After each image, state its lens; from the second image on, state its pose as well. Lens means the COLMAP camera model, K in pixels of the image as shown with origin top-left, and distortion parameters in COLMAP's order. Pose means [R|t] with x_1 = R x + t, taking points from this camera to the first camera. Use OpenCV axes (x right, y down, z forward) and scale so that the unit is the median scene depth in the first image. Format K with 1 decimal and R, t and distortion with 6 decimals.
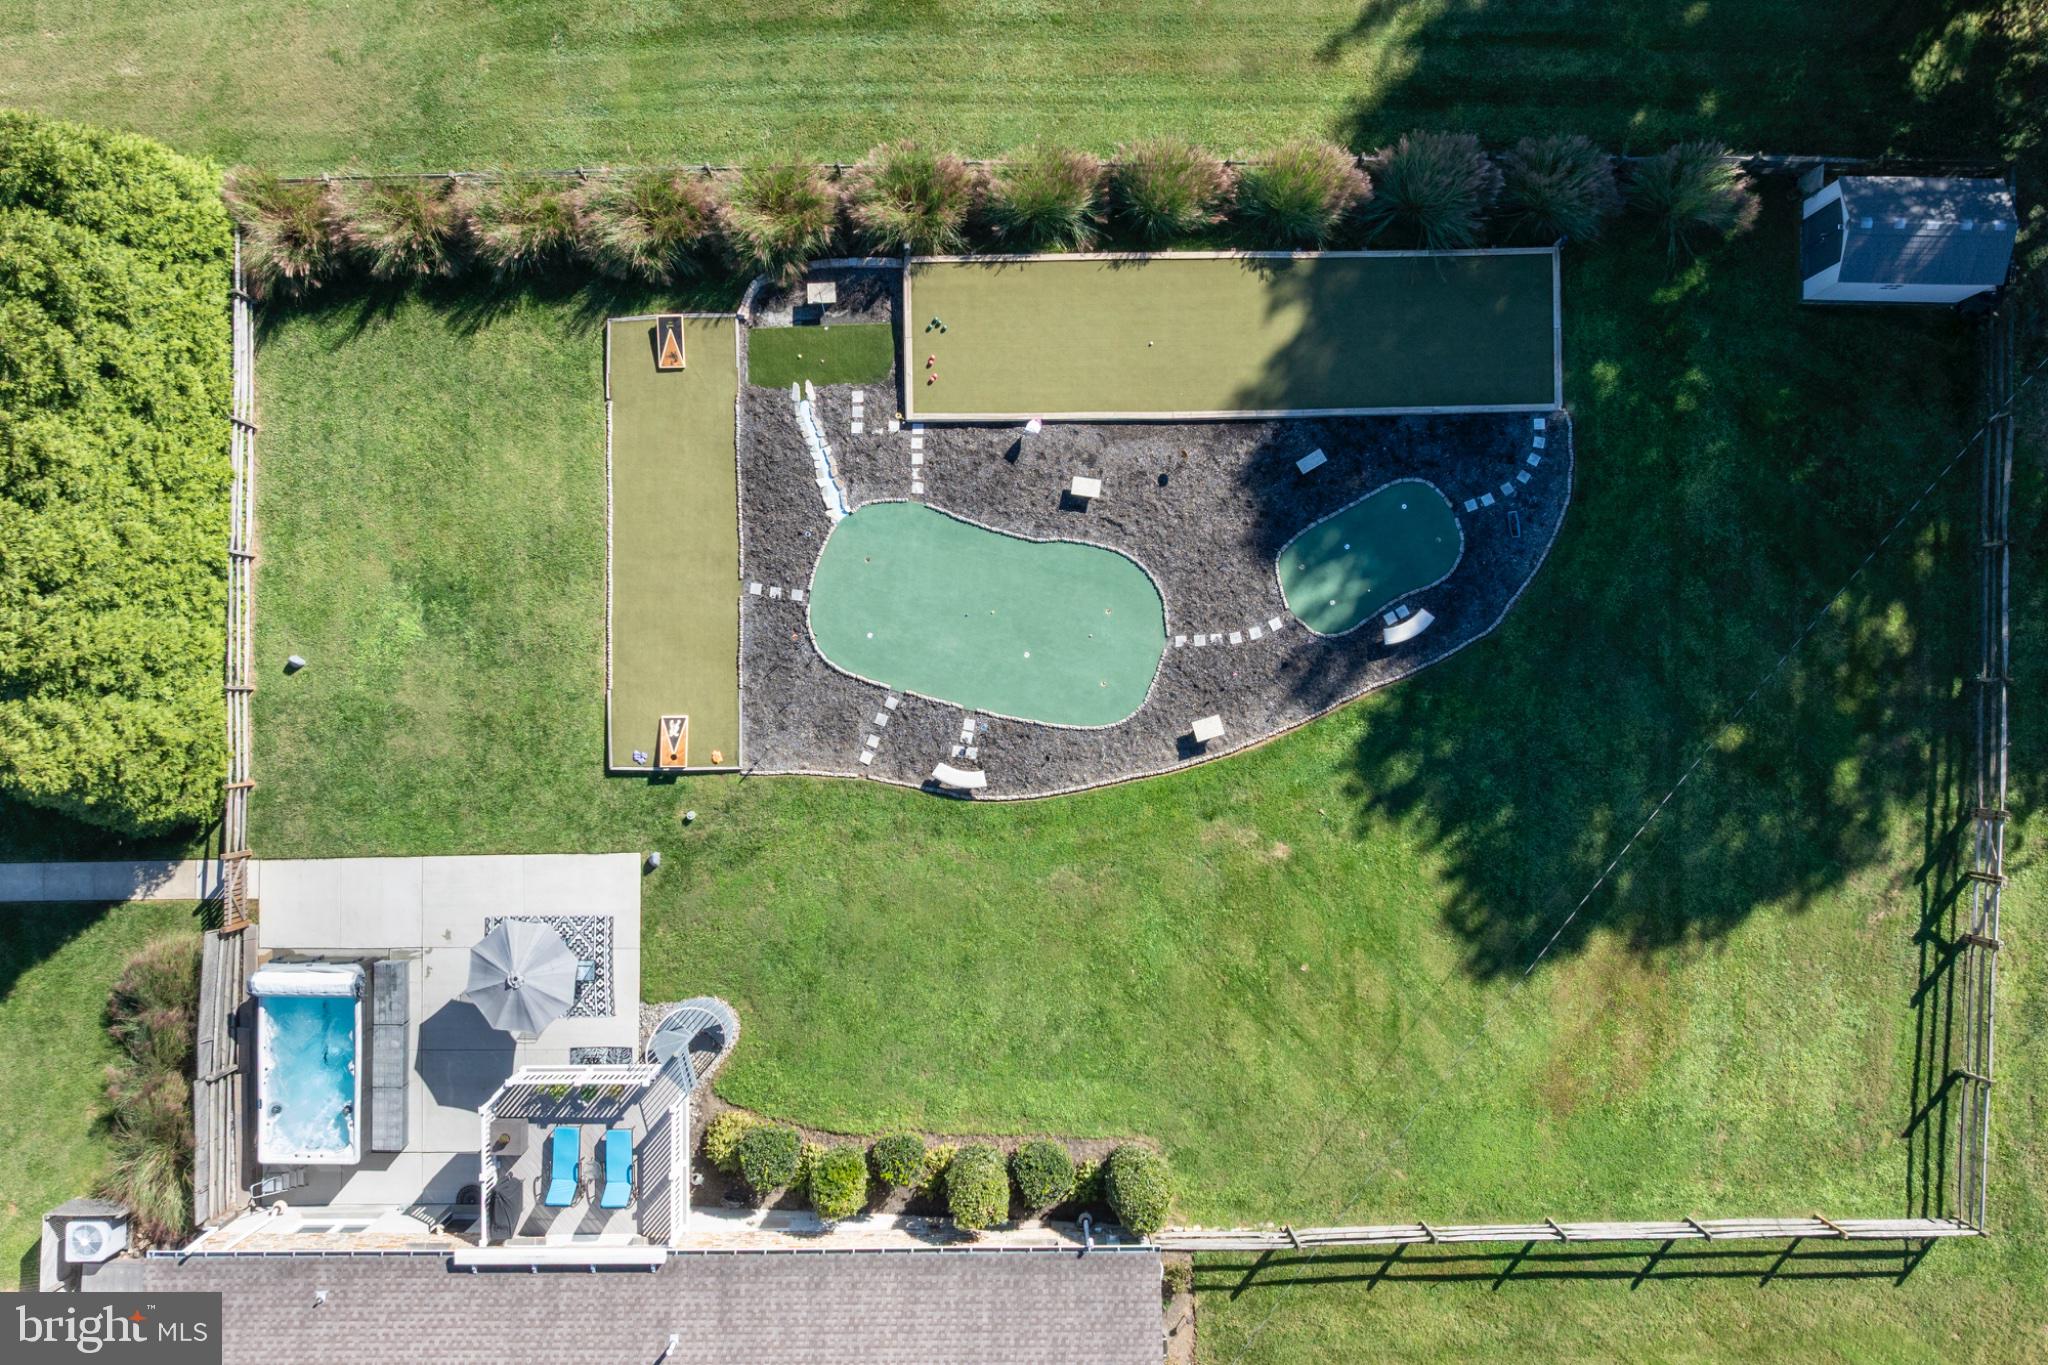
lens RADIAL K [[1708.9, 0, 1024.2], [0, 1708.9, 663.6], [0, 0, 1]] dist [0.004309, -0.071209]
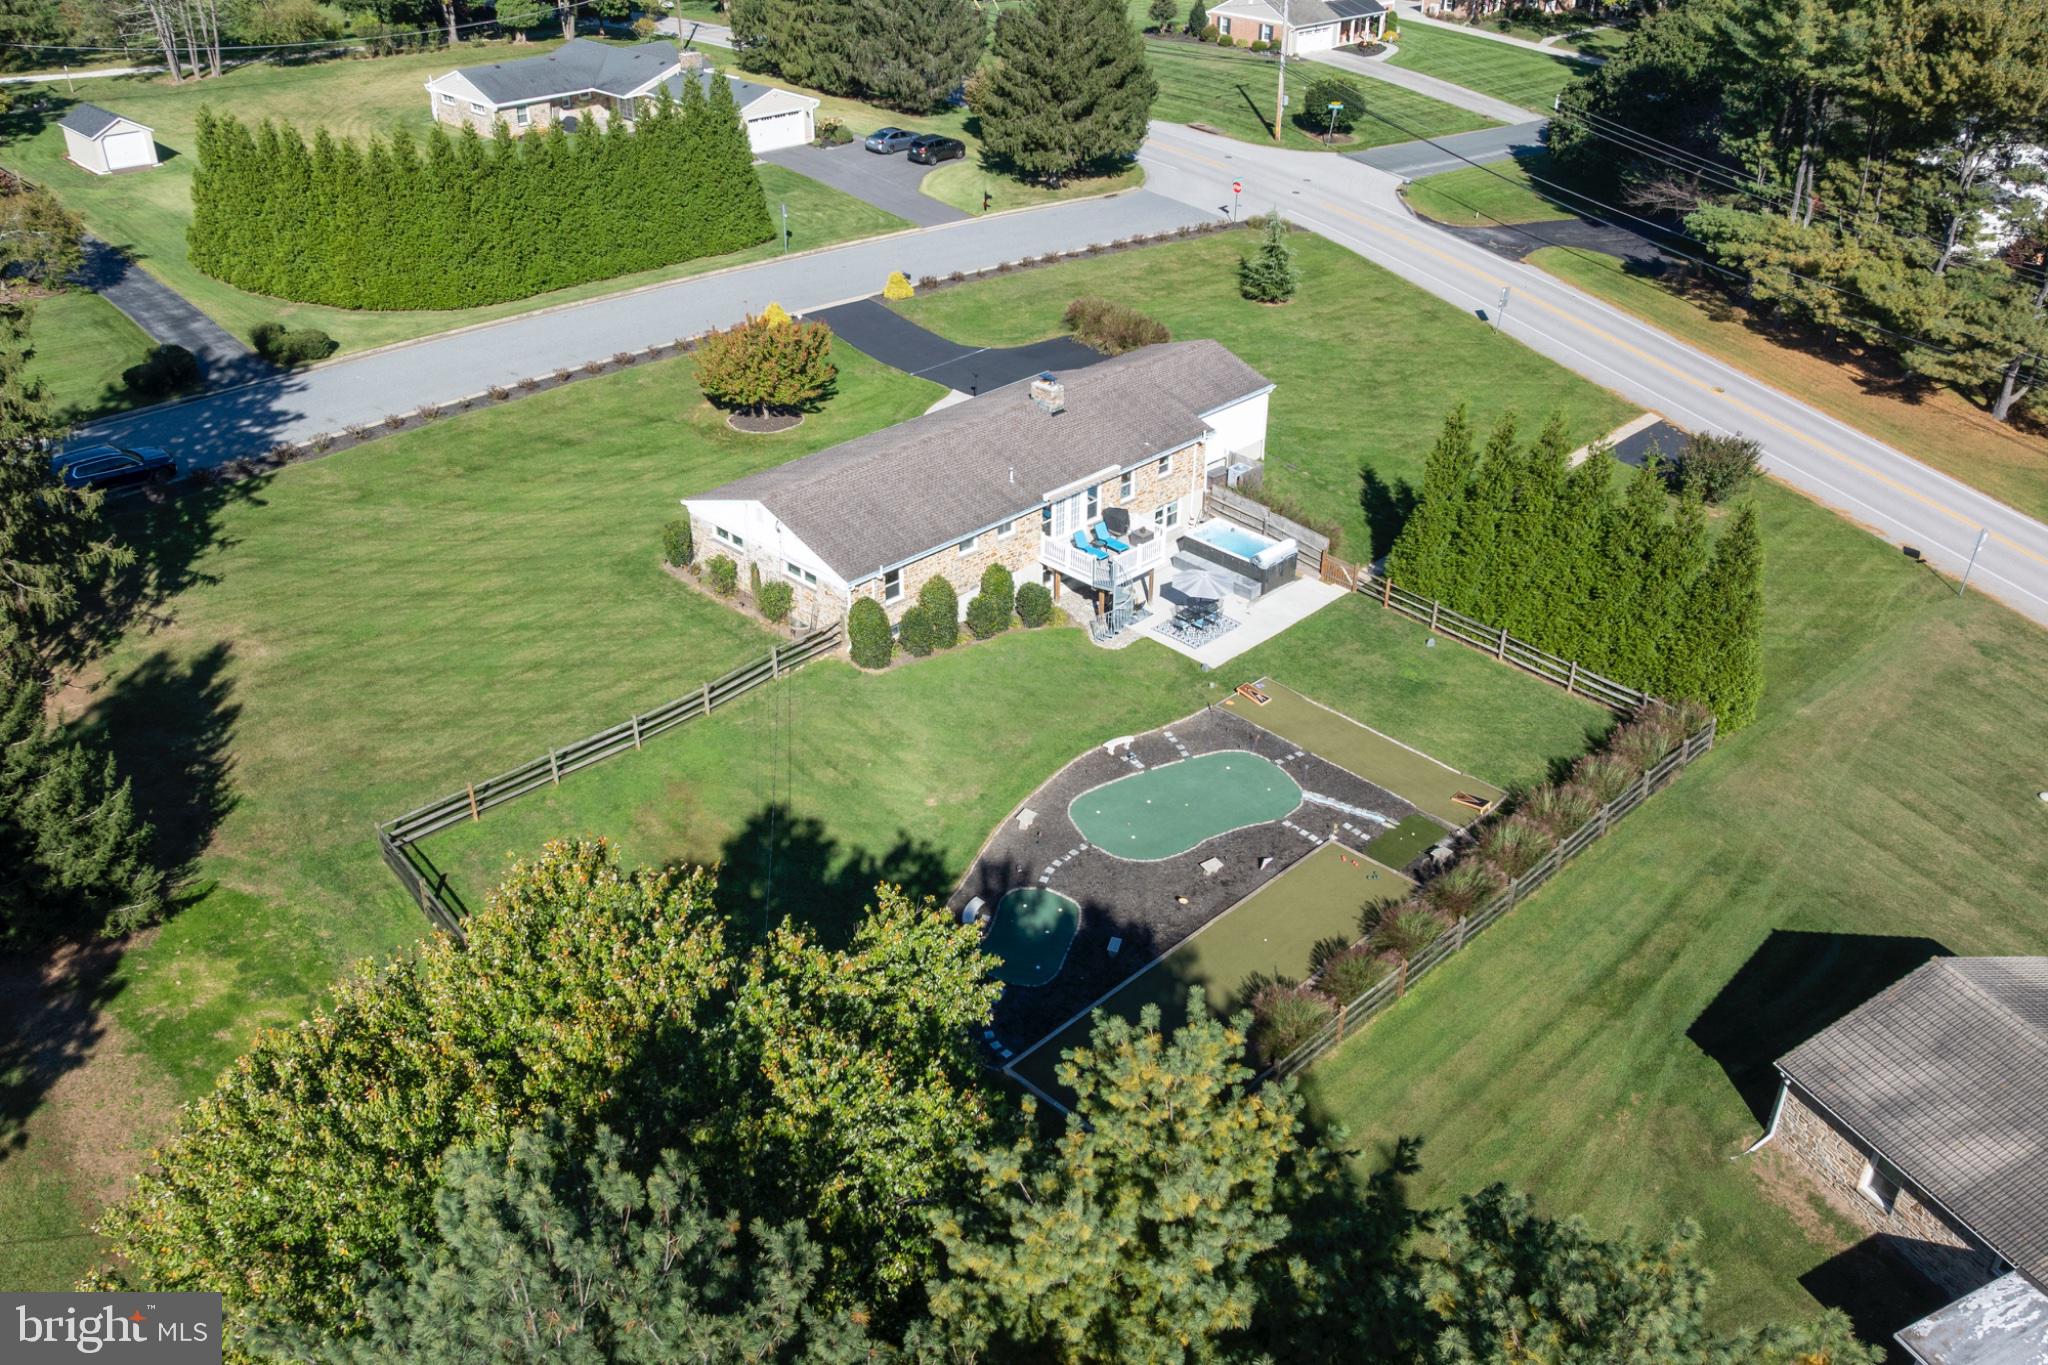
lens RADIAL K [[1708.9, 0, 1024.2], [0, 1708.9, 663.6], [0, 0, 1]] dist [0.004309, -0.071209]
pose [[-0.710410, 0.339663, -0.616398, 0.934456], [-0.703787, -0.344351, 0.621375, -0.794624], [-0.001199, 0.875244, 0.483681, 0.195314]]
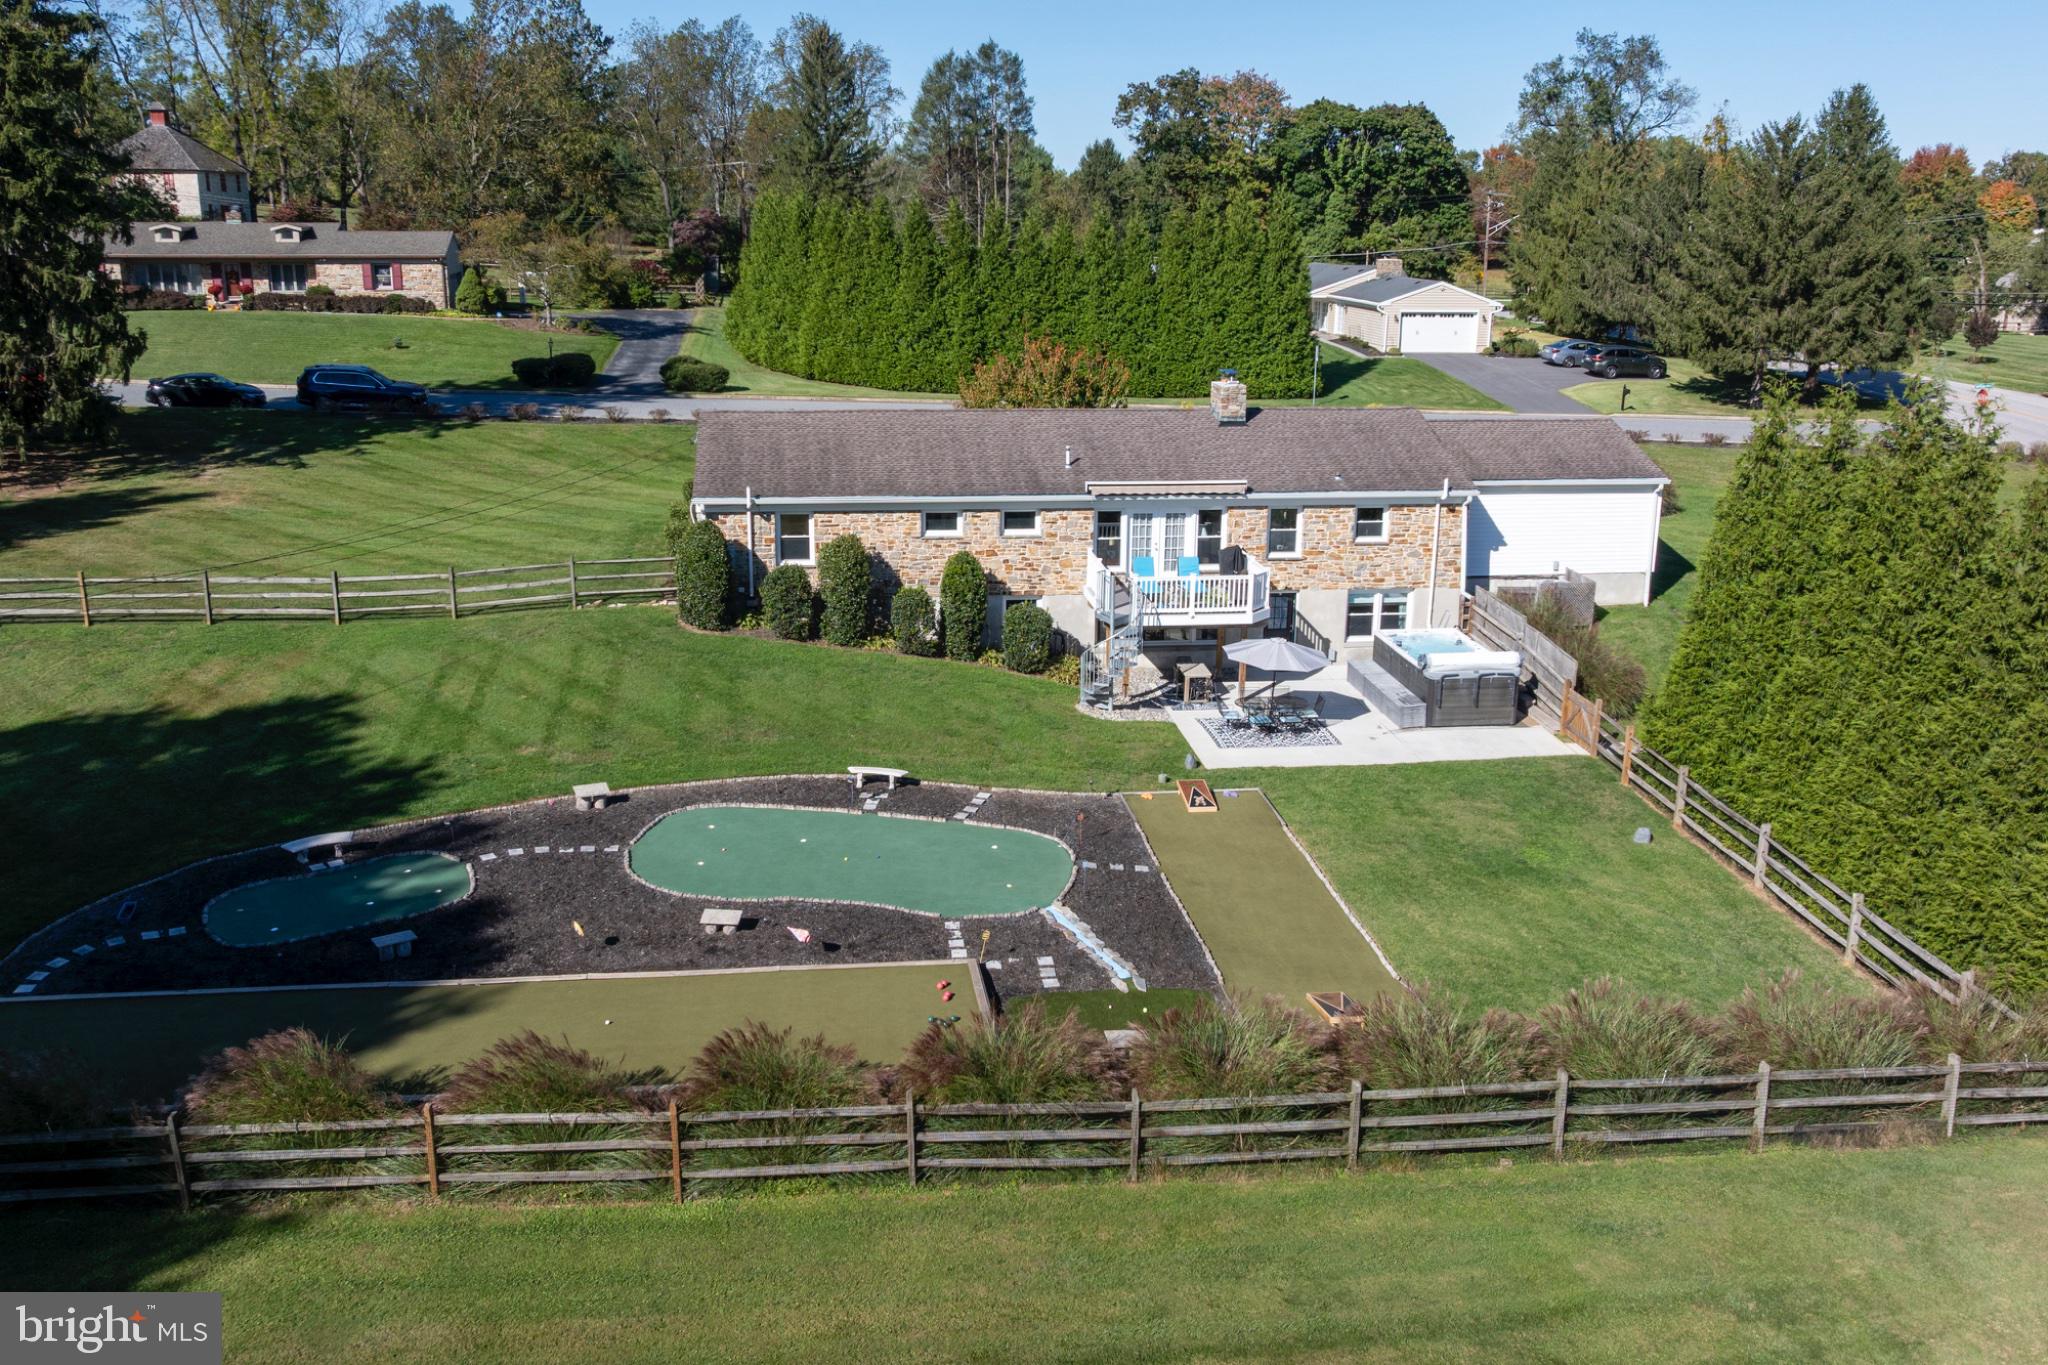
lens RADIAL K [[1708.9, 0, 1024.2], [0, 1708.9, 663.6], [0, 0, 1]] dist [0.004309, -0.071209]
pose [[-0.992175, 0.013677, -0.124105, -0.002980], [-0.123761, -0.239127, 0.963069, -0.797472], [-0.016505, 0.970892, 0.238949, 0.718696]]
